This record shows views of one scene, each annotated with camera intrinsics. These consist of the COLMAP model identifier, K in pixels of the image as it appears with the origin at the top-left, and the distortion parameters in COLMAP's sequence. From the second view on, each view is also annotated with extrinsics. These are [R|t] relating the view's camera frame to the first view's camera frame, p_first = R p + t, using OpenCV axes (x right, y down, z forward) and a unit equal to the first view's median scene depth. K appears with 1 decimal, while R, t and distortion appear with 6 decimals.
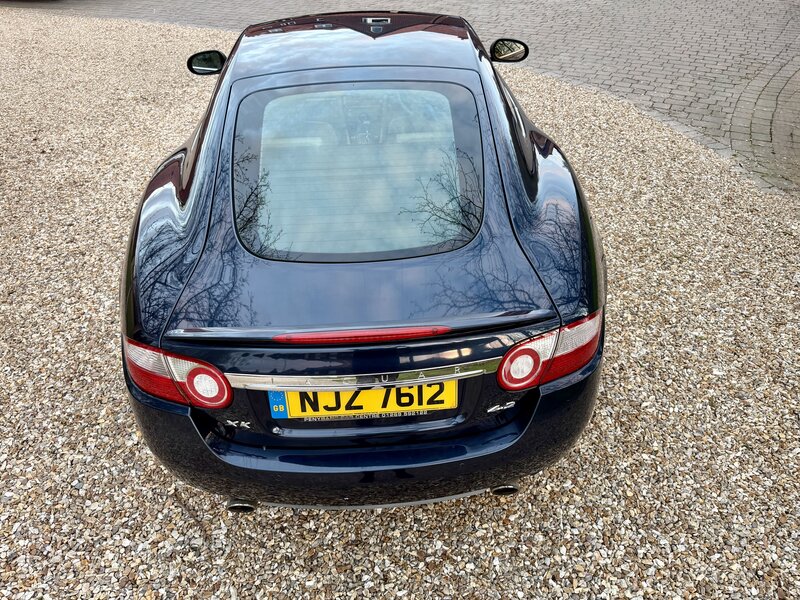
lens RADIAL K [[567.2, 0, 401.9], [0, 567.2, 296.2], [0, 0, 1]] dist [0.030088, -0.038477]
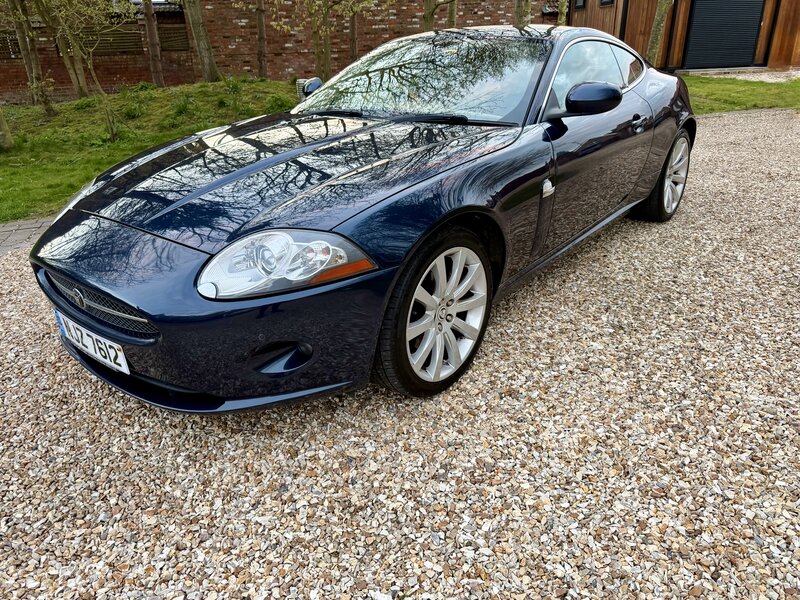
lens RADIAL K [[567.2, 0, 399.2], [0, 567.2, 299.5], [0, 0, 1]] dist [0.030088, -0.038477]
pose [[0.746425, 0.275512, -0.605758, 0.920239], [-0.240803, 0.960410, 0.140094, -0.196141], [0.620374, 0.041299, 0.783218, 0.325982]]
